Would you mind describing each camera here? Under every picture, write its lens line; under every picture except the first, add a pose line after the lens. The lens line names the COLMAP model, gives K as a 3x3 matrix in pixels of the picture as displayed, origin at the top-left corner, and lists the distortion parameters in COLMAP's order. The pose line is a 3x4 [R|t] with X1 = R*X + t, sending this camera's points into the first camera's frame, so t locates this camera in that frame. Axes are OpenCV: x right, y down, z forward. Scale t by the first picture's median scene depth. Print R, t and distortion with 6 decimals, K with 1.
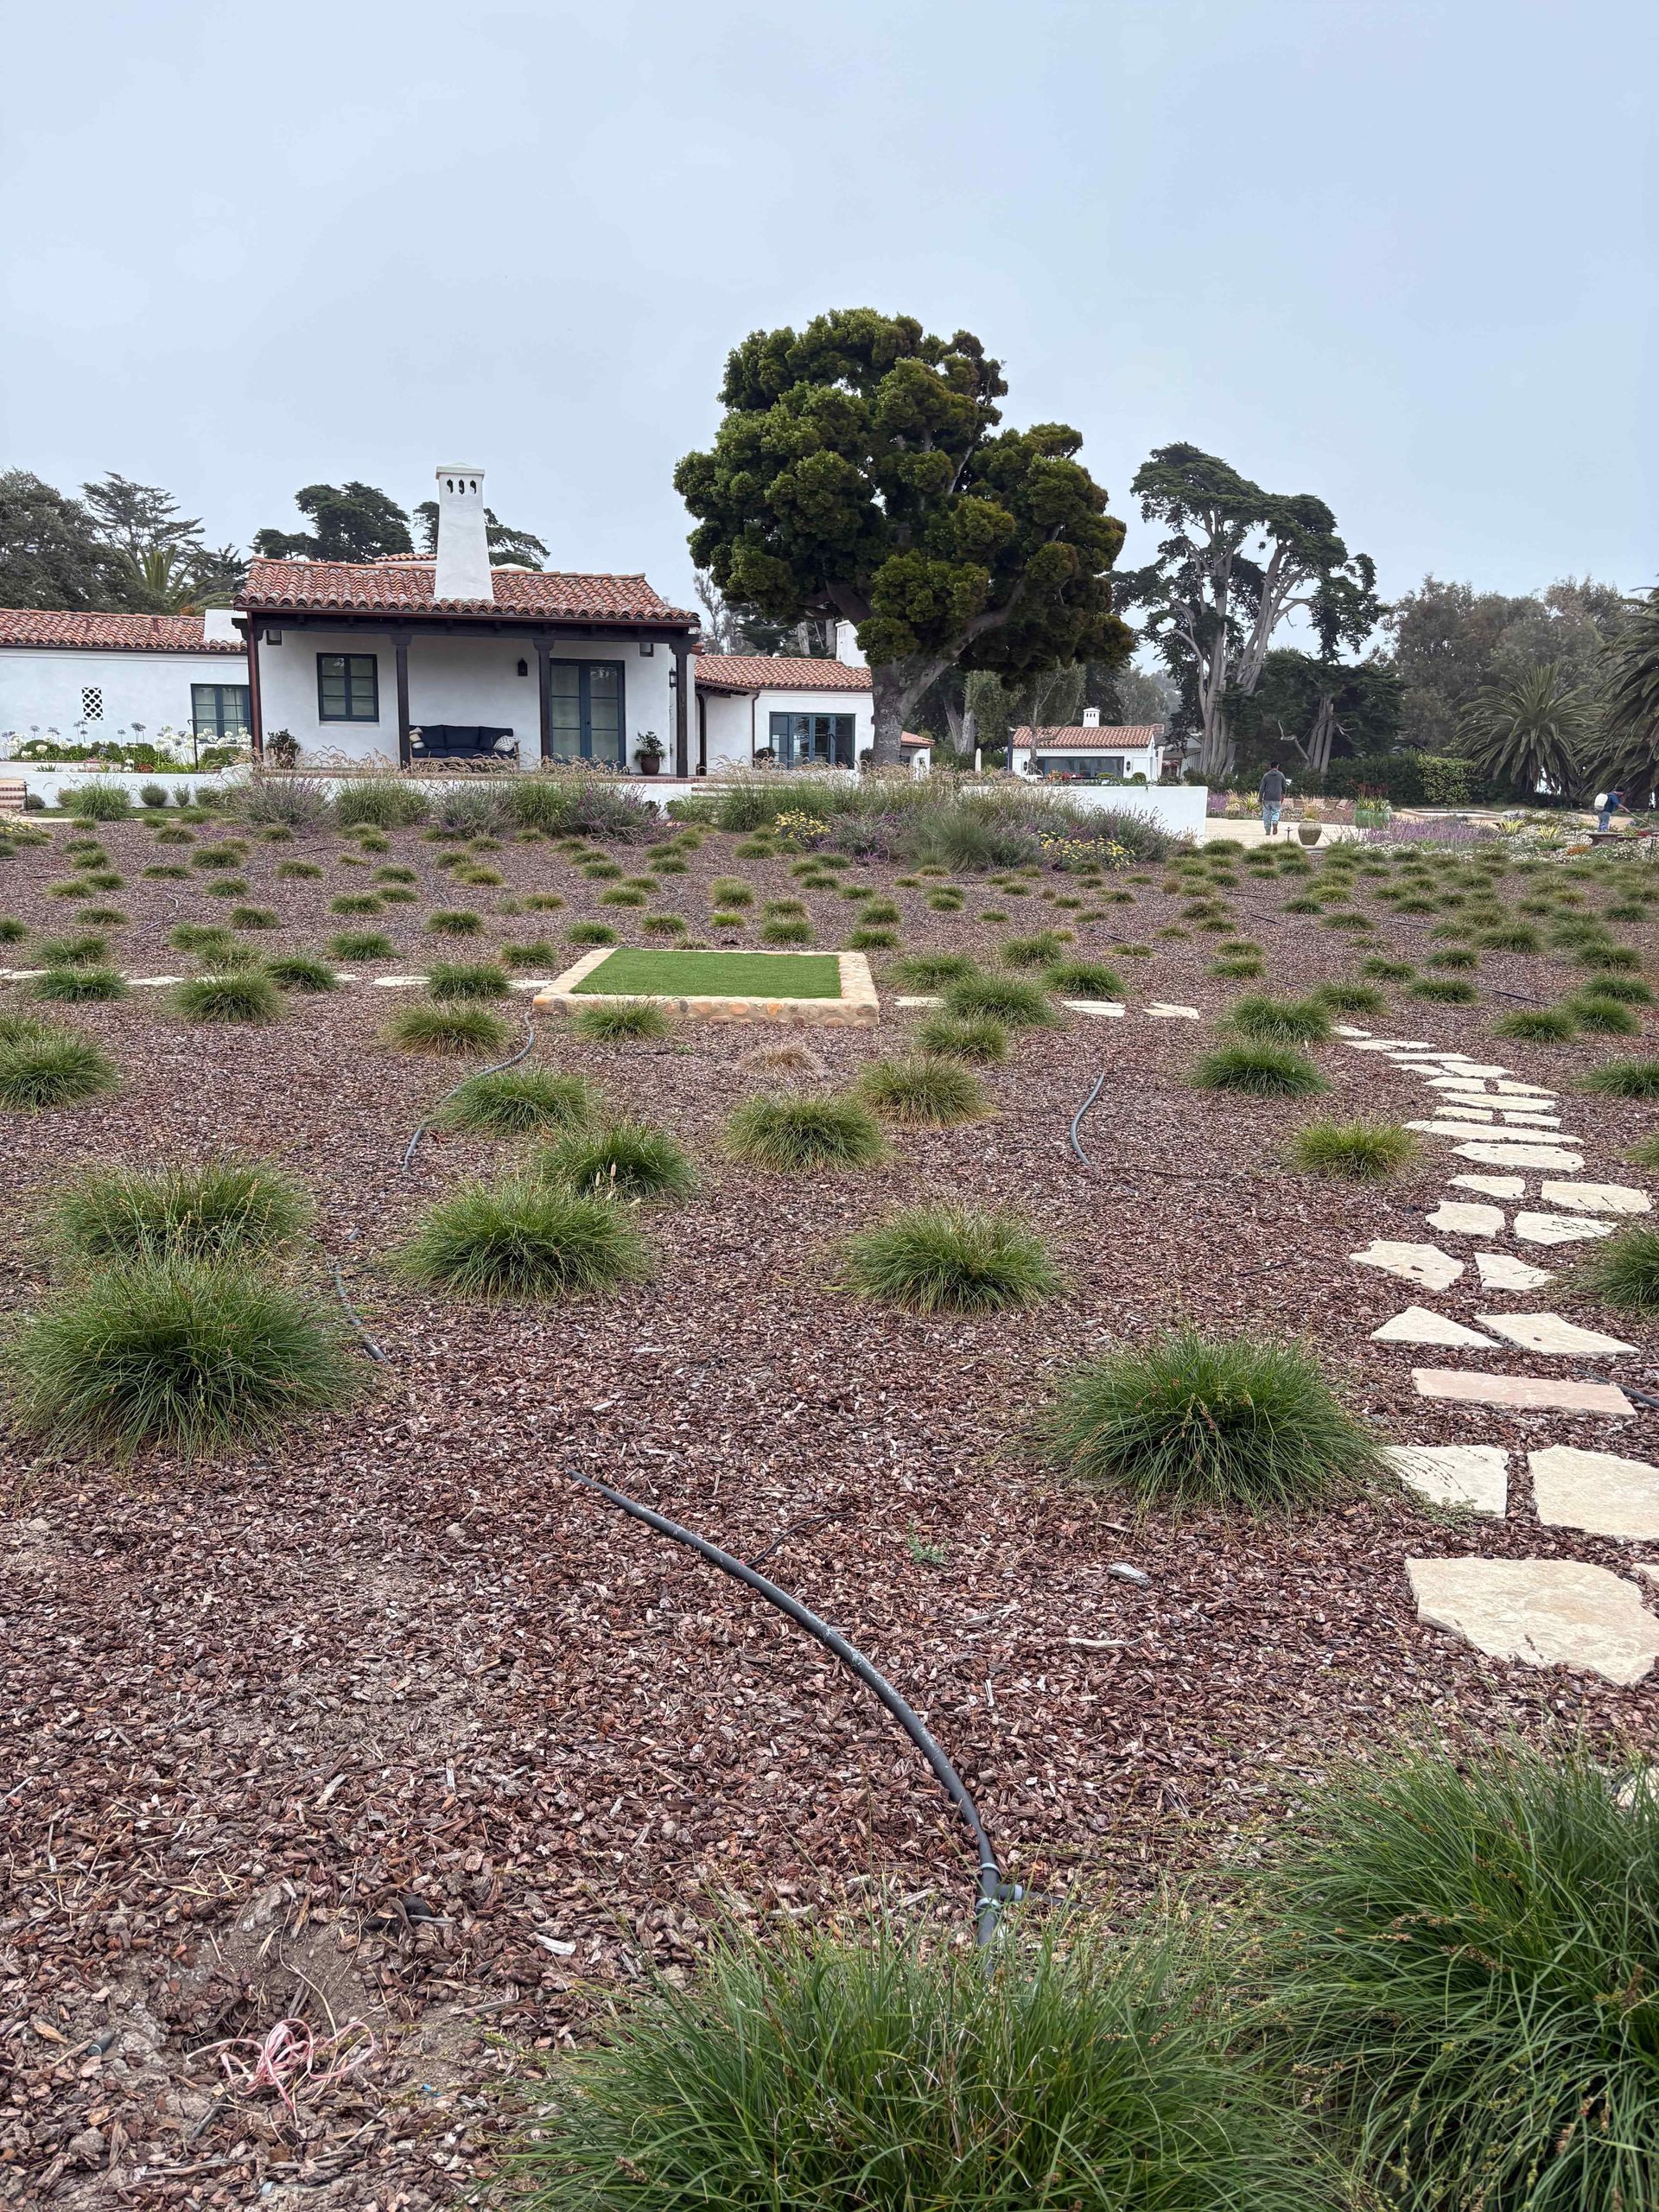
lens RADIAL K [[1547.0, 0, 855.6], [0, 1547.0, 1101.5], [0, 0, 1]] dist [0.004856, 0.002052]
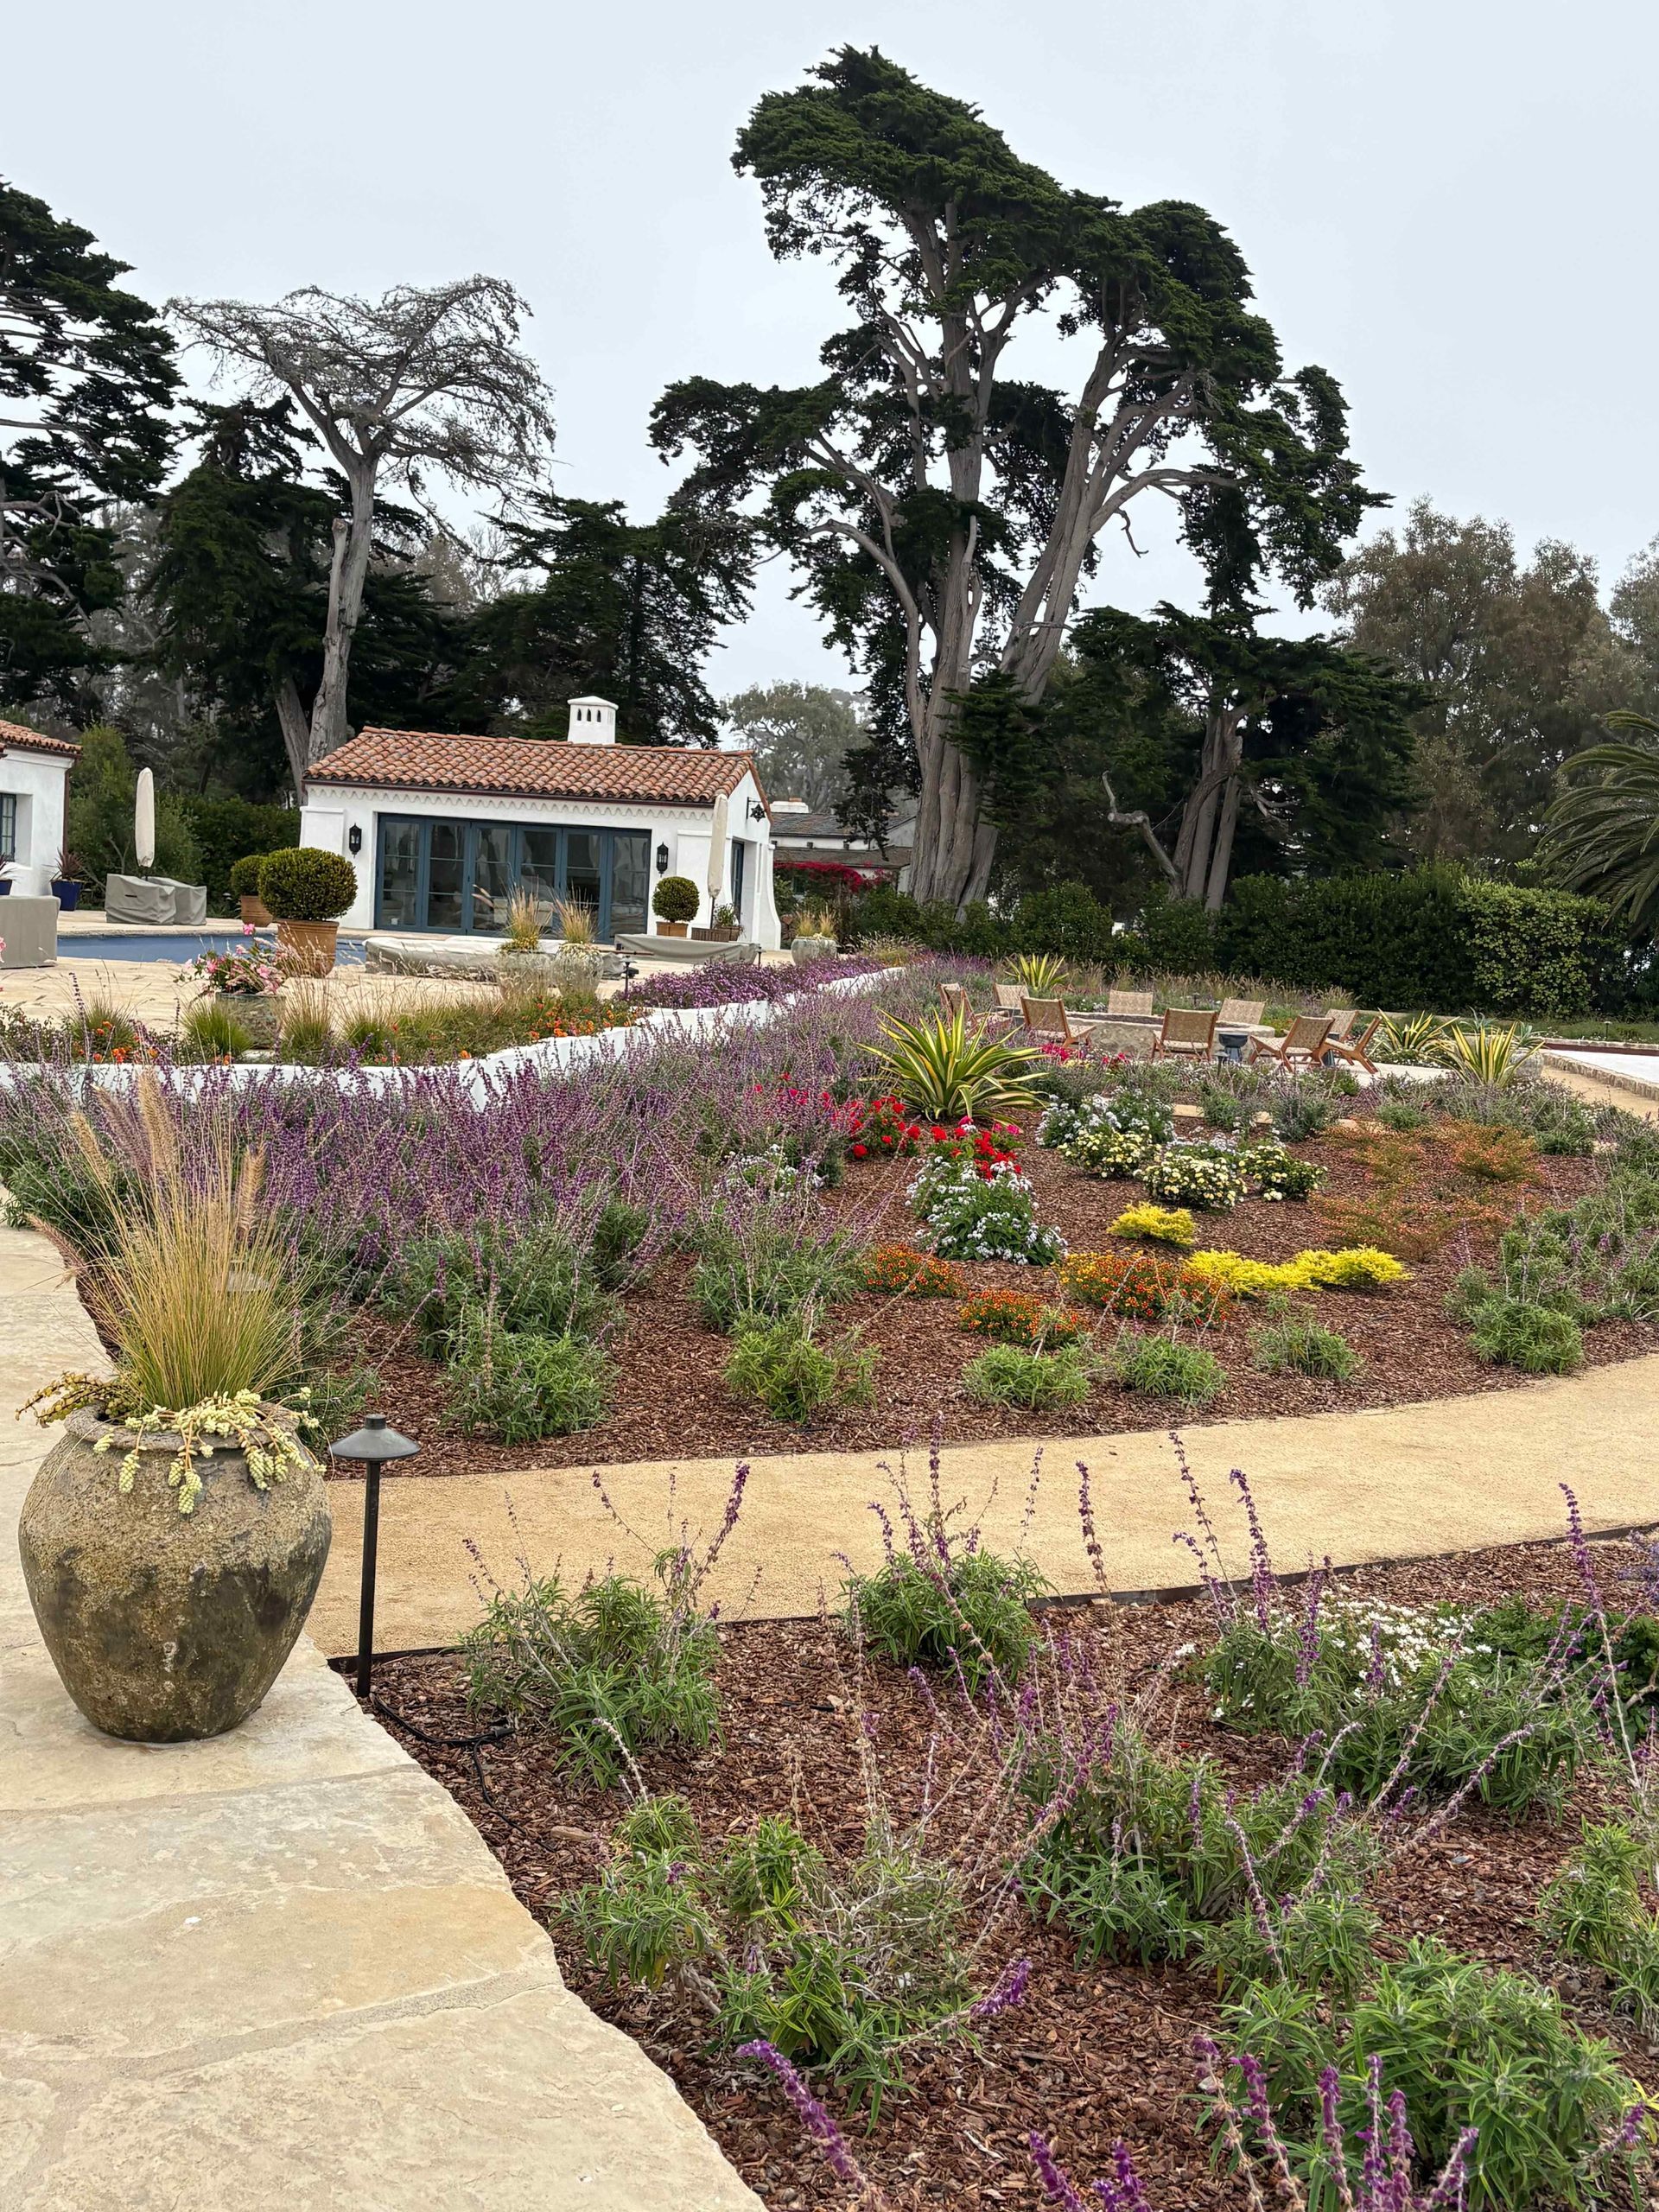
lens RADIAL K [[2197.9, 0, 829.5], [0, 2197.9, 1106.0], [0, 0, 1]] dist [0.217153, -0.565147]
pose [[0.988160, 0.040646, 0.147944, 0.128506], [-0.022806, 0.992470, -0.120343, -0.096075], [-0.151722, 0.115544, 0.981647, 0.481125]]
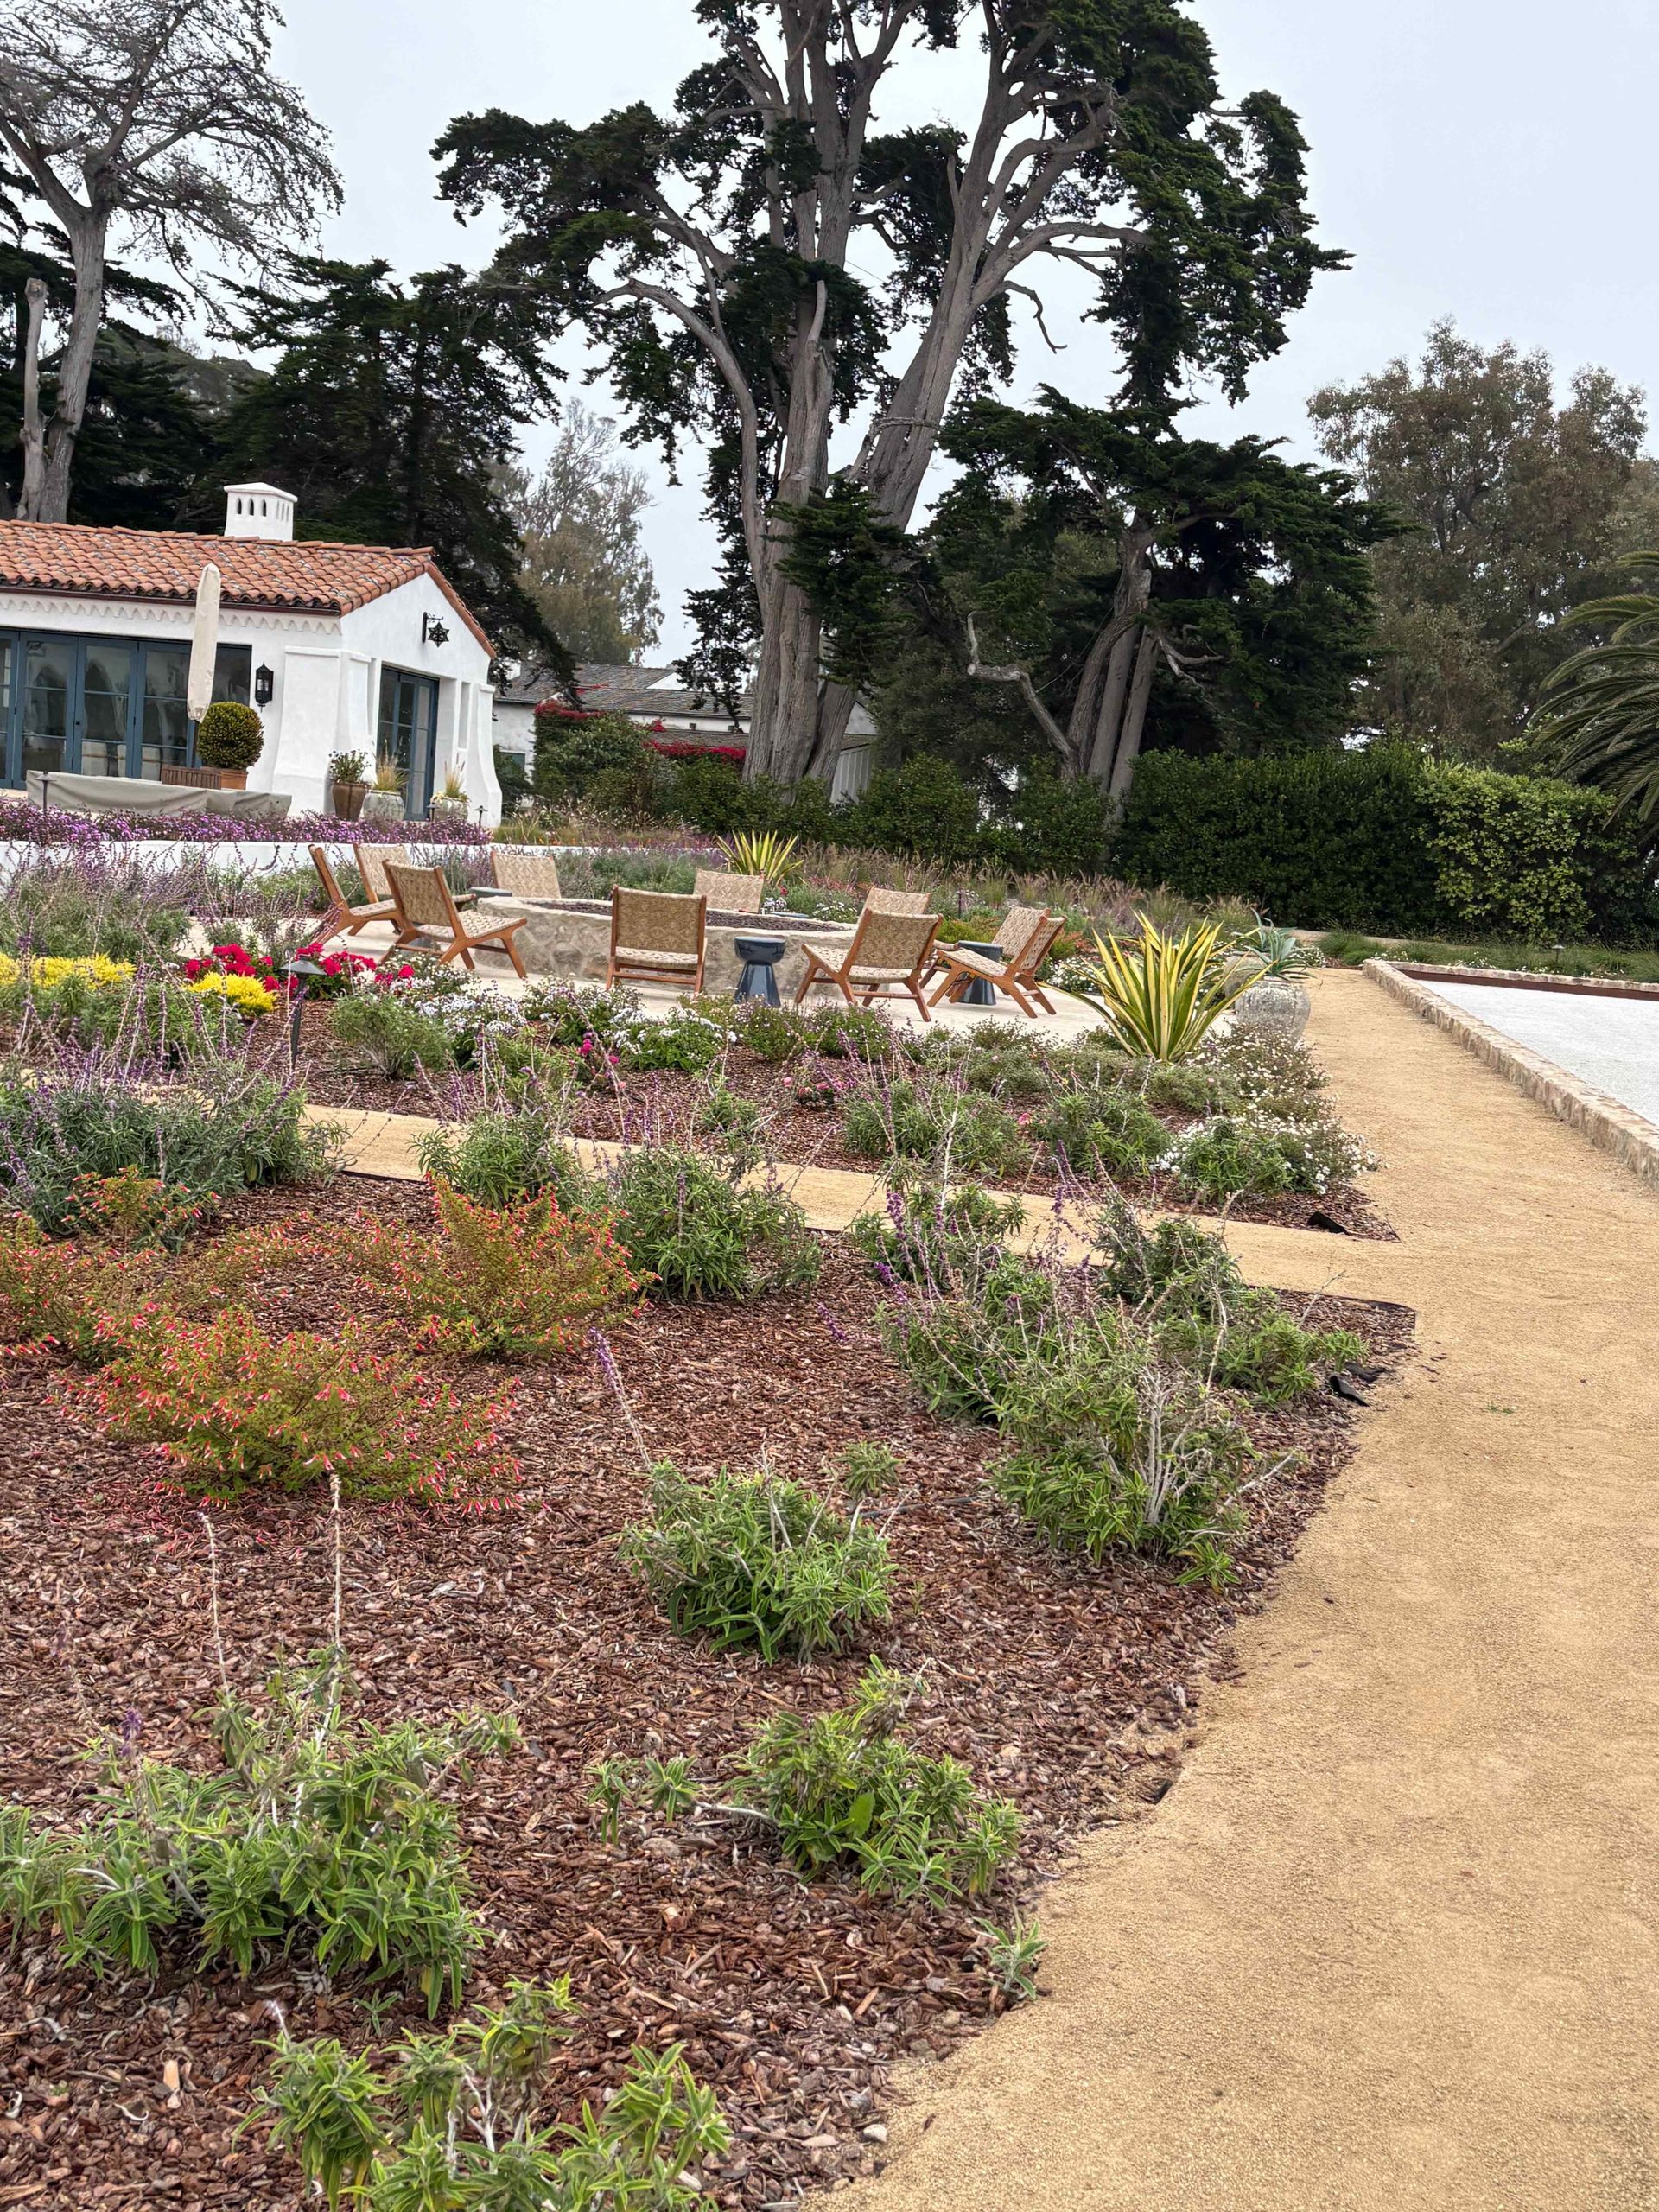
lens RADIAL K [[2205.5, 0, 829.5], [0, 2205.5, 1106.0], [0, 0, 1]] dist [0.035244, 0.014026]
pose [[0.991719, 0.062451, 0.112222, 0.205662], [-0.053366, 0.995185, -0.082216, -0.115530], [-0.116816, 0.075546, 0.990276, 0.592519]]
